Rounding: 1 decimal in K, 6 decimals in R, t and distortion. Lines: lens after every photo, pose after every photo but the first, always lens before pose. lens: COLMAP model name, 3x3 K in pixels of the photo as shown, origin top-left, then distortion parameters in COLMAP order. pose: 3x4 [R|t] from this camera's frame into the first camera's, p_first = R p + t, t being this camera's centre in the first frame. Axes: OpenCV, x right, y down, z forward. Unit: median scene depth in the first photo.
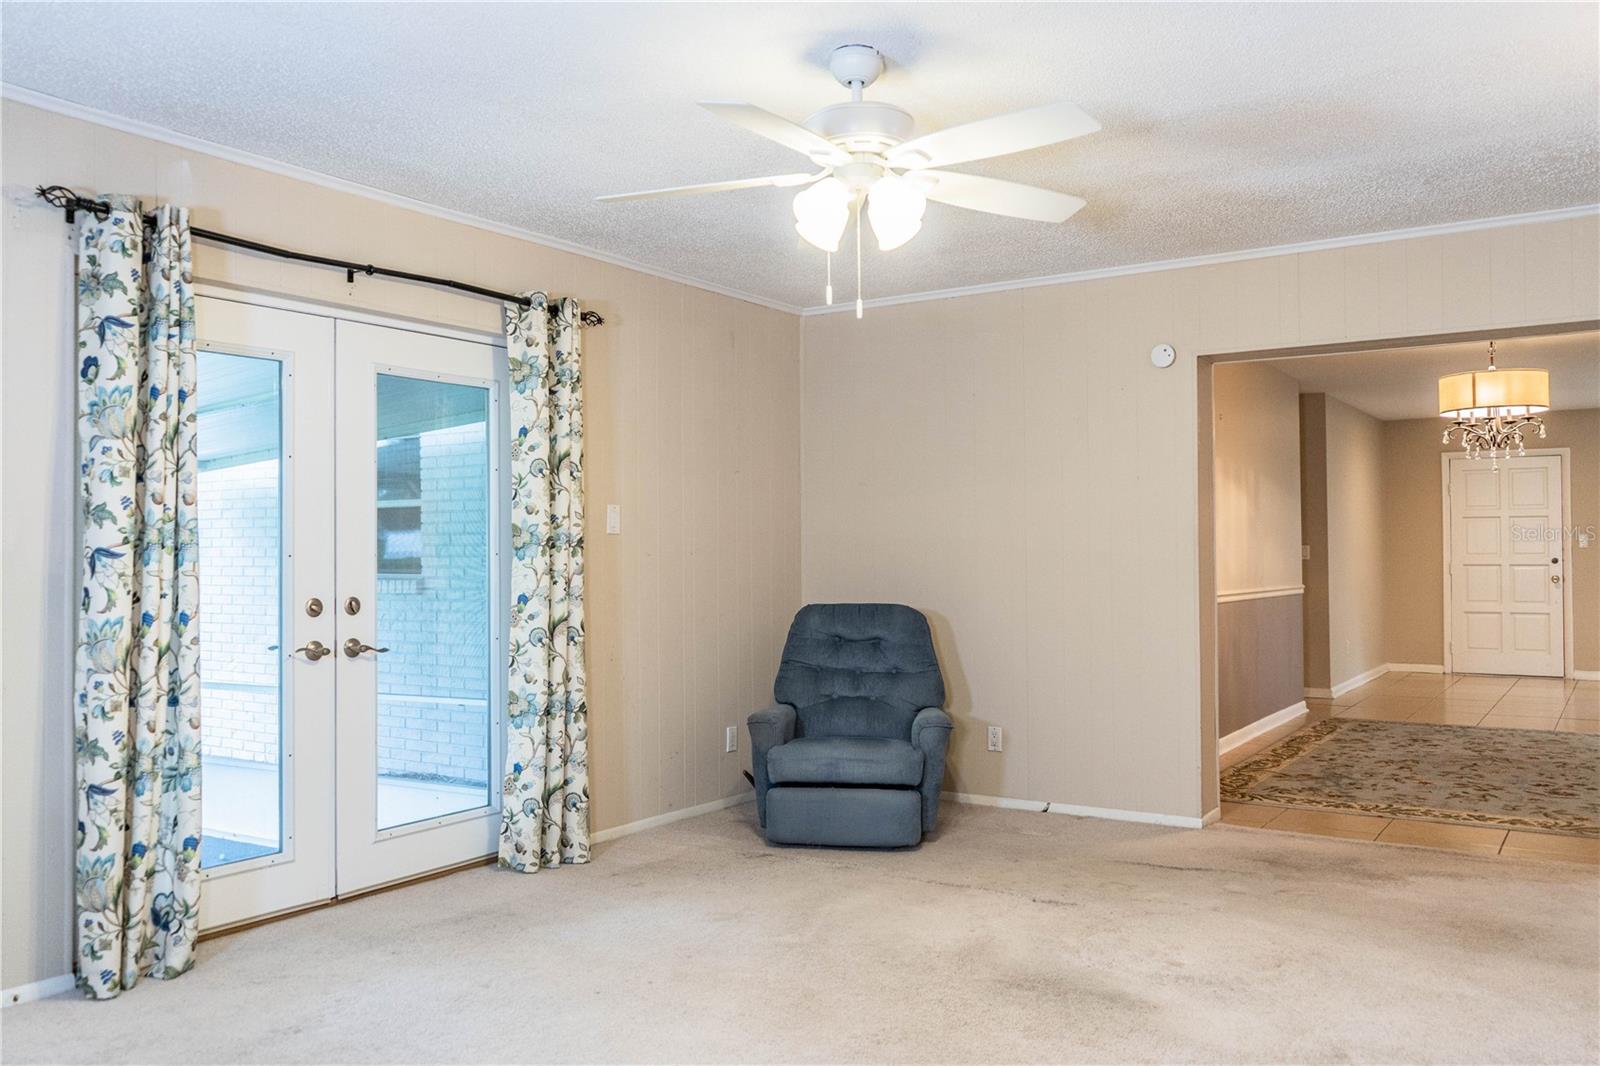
lens RADIAL K [[1281.4, 0, 795.3], [0, 1281.4, 531.4], [0, 0, 1]] dist [-0.012294, 0.004541]
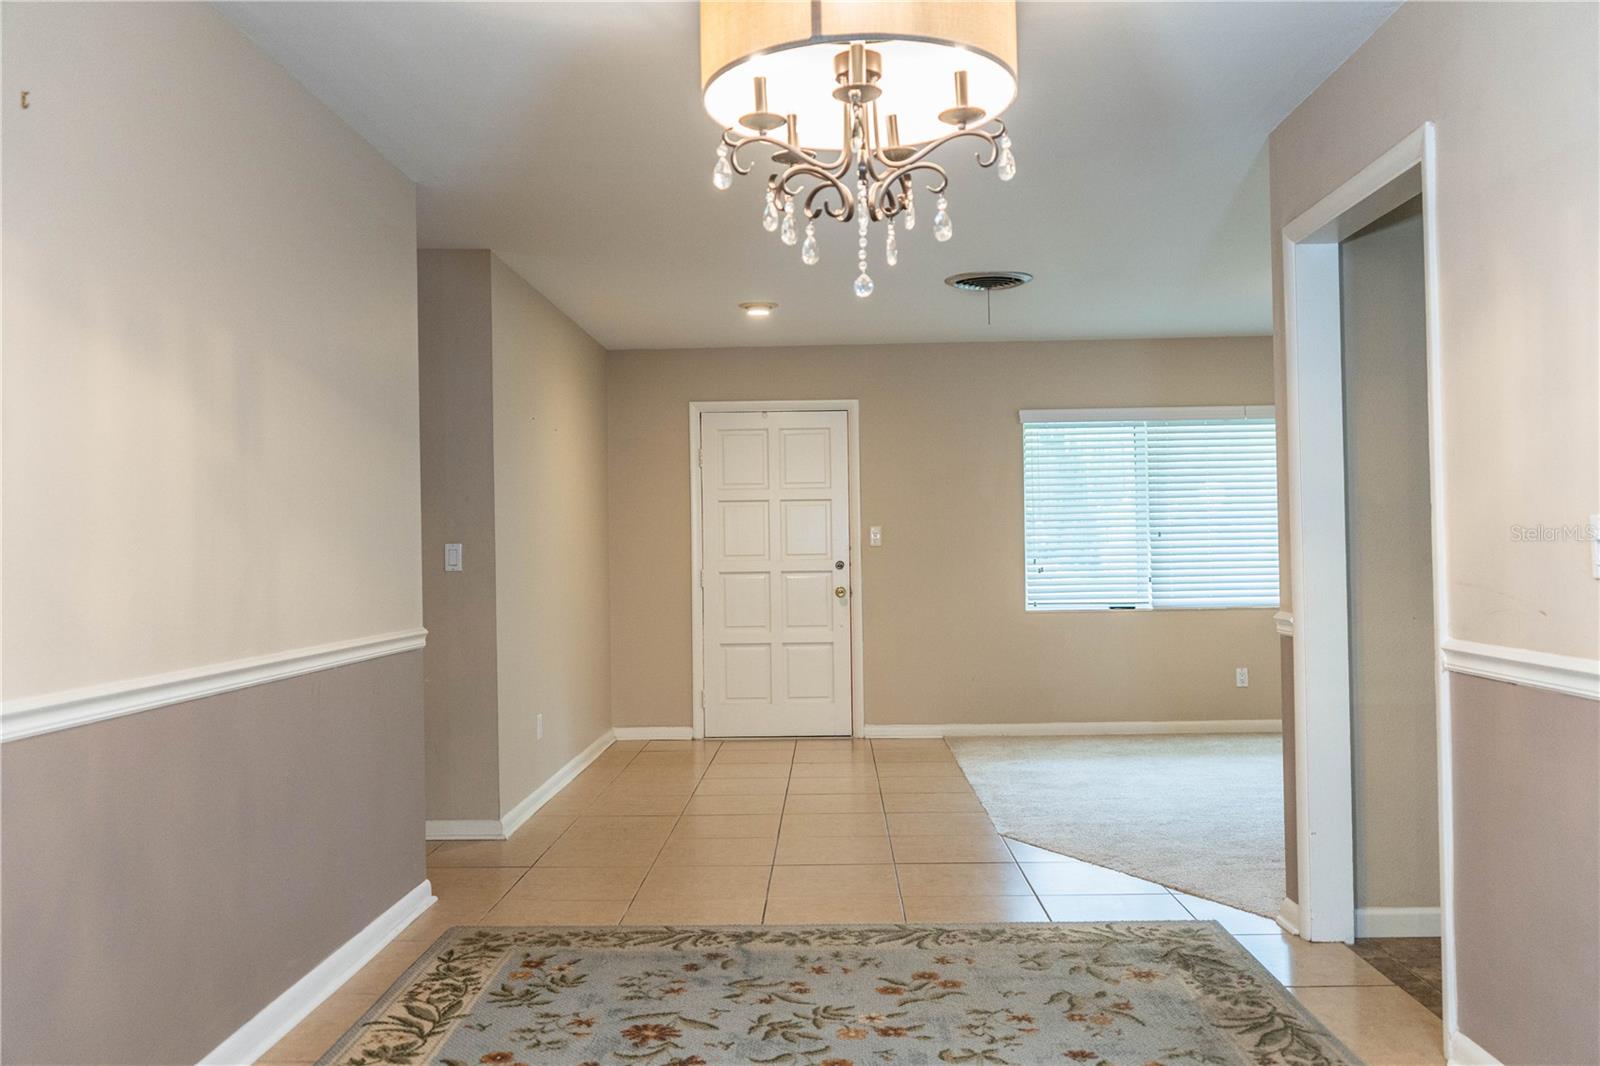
lens RADIAL K [[1281.4, 0, 795.3], [0, 1281.4, 531.4], [0, 0, 1]] dist [-0.012294, 0.004541]
pose [[0.849667, 0.000206, 0.527320, 0.224524], [0.000738, 0.999998, -0.001581, 0.006391], [-0.527320, 0.001732, 0.849665, 0.451369]]
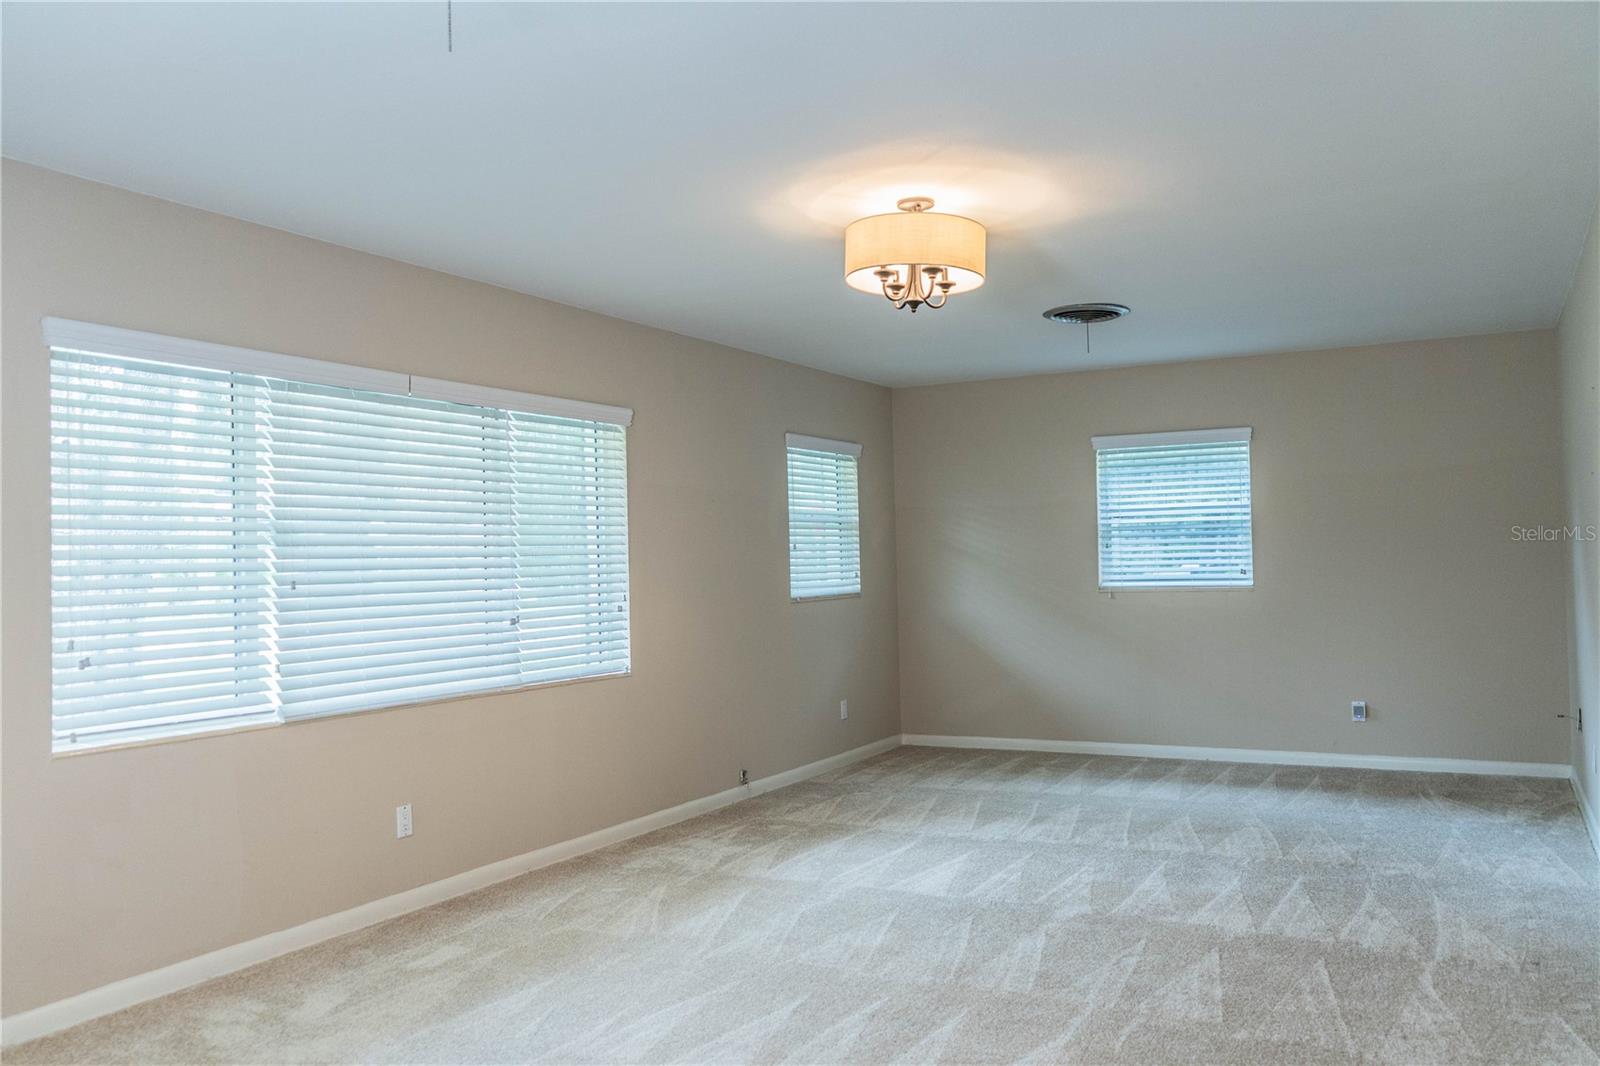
lens RADIAL K [[1281.4, 0, 795.3], [0, 1281.4, 531.4], [0, 0, 1]] dist [-0.012294, 0.004541]
pose [[-0.097545, 0.031837, 0.994722, 0.365527], [-0.003301, 0.999472, -0.032313, 0.002828], [-0.995226, -0.006436, -0.097389, 0.830966]]
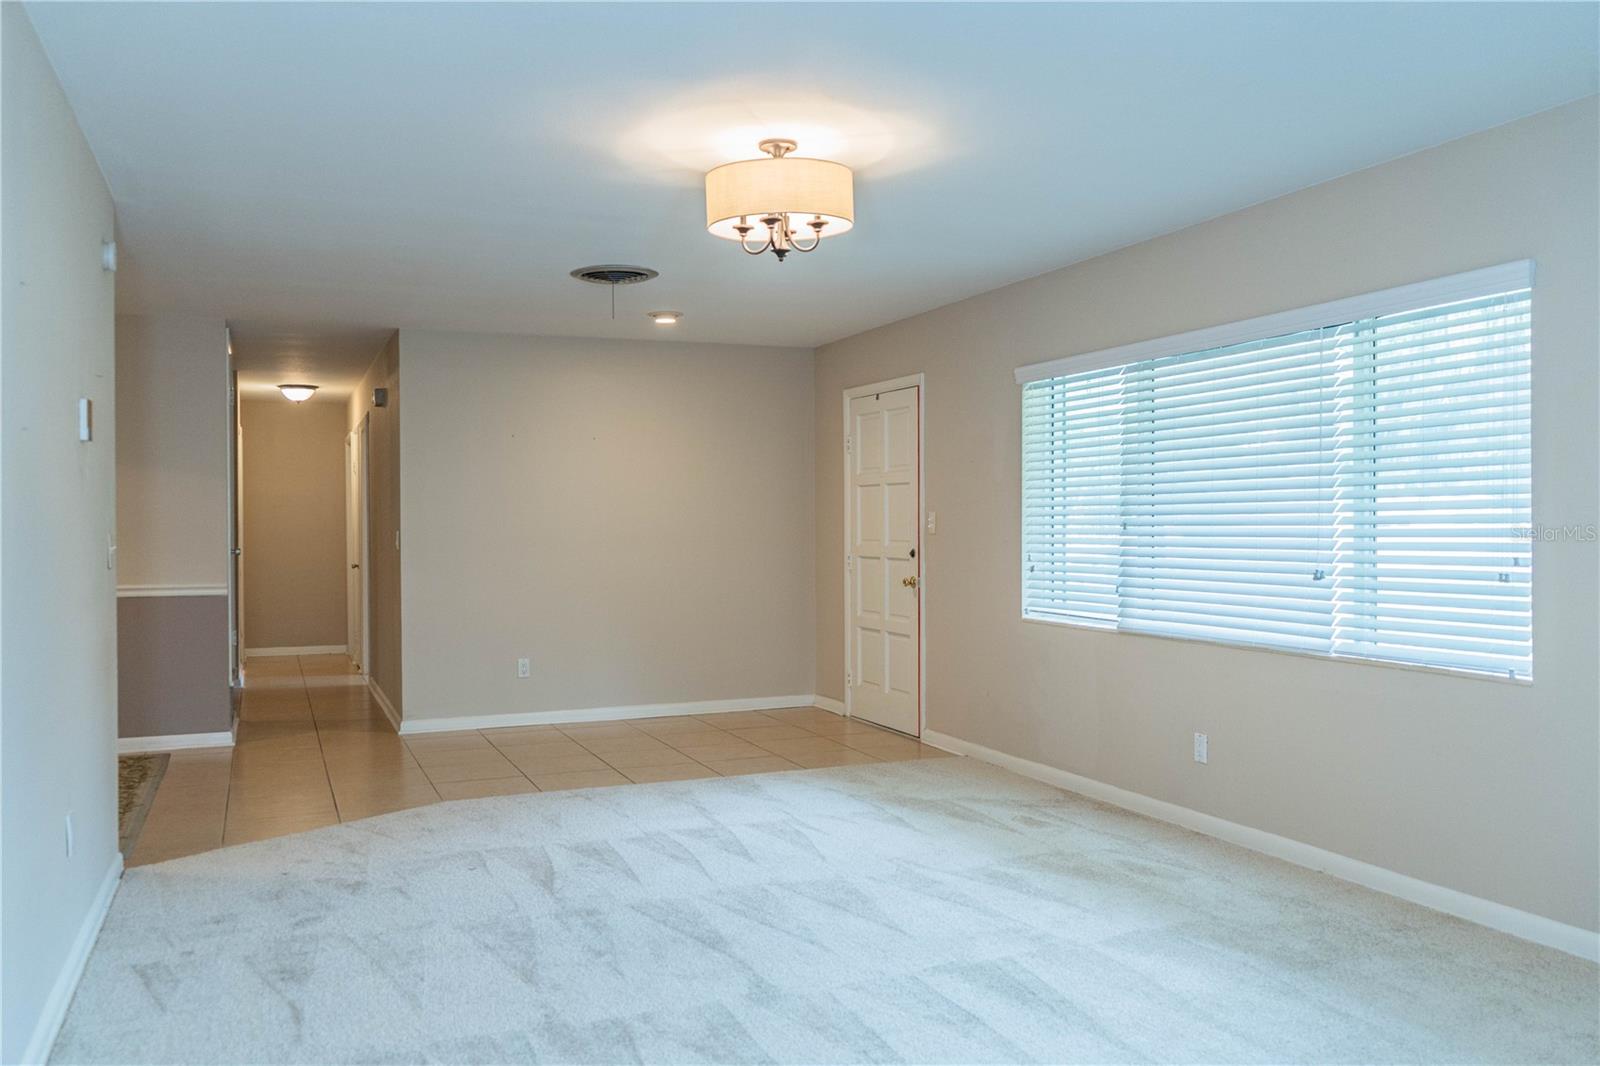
lens RADIAL K [[1281.4, 0, 795.3], [0, 1281.4, 531.4], [0, 0, 1]] dist [-0.012294, 0.004541]
pose [[0.826076, 0.002515, -0.563553, 0.942930], [0.015300, 0.999521, 0.026887, -0.006134], [0.563351, -0.030833, 0.825642, 0.461660]]
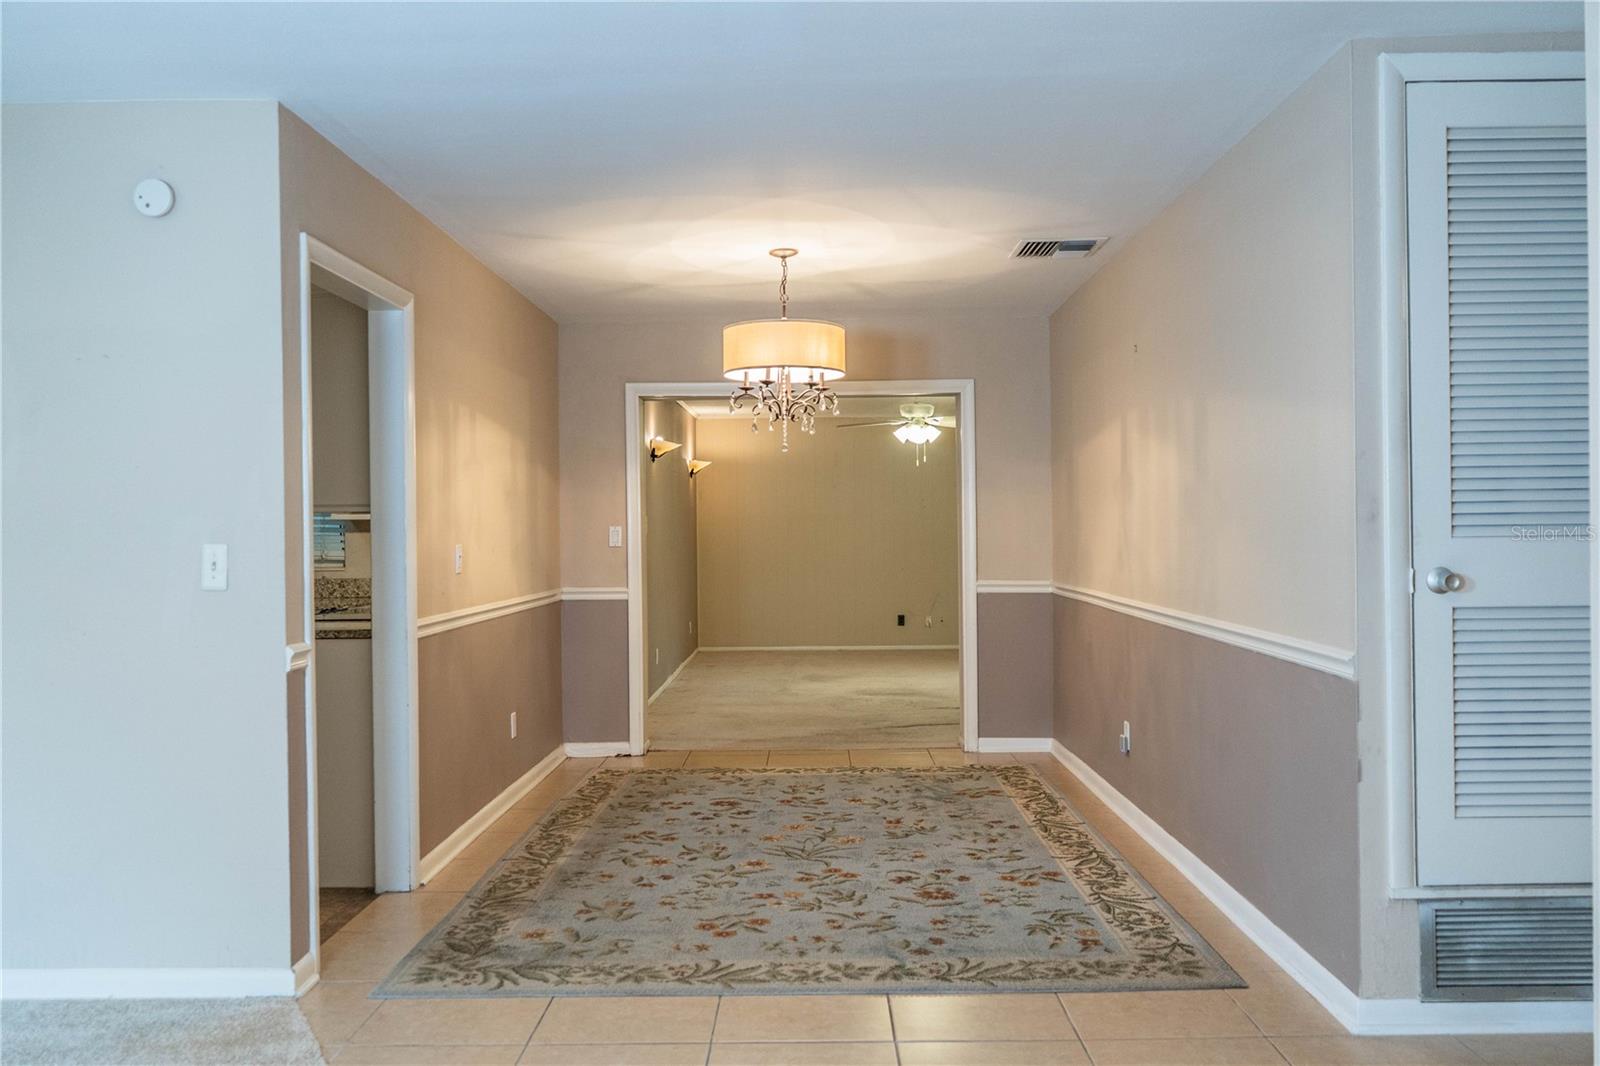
lens RADIAL K [[1281.4, 0, 795.3], [0, 1281.4, 531.4], [0, 0, 1]] dist [-0.012294, 0.004541]
pose [[-0.841643, 0.019166, -0.539694, 0.588320], [0.028924, 0.999535, -0.009610, 0.006819], [0.539259, -0.023698, -0.841806, 1.010915]]
